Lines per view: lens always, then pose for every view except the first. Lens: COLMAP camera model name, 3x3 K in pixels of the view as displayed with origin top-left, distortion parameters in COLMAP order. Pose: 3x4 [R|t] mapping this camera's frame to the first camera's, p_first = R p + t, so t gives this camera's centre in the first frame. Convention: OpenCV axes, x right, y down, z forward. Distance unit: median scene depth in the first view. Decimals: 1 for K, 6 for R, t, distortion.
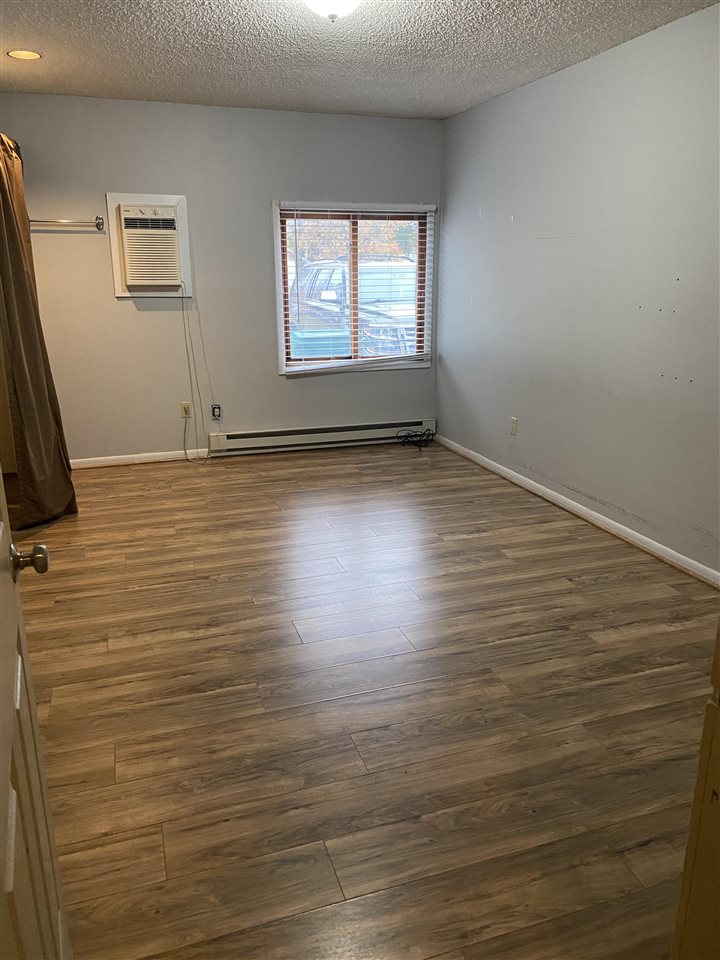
lens RADIAL K [[734.5, 0, 359.6], [0, 734.5, 475.7], [0, 0, 1]] dist [0.045589, -0.049770]
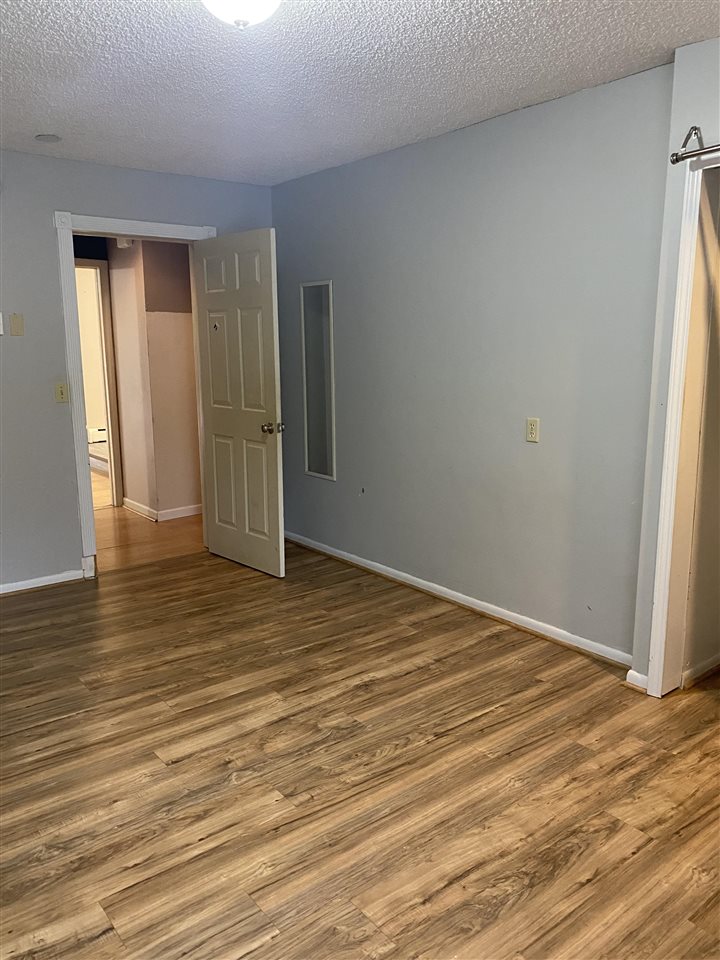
lens RADIAL K [[734.5, 0, 359.1], [0, 734.5, 480.3], [0, 0, 1]] dist [0.045589, -0.049770]
pose [[-0.939862, 0.074348, -0.333364, 0.120044], [-0.083702, 0.896124, 0.435838, -0.474193], [0.331139, 0.437531, -0.836010, 1.636623]]
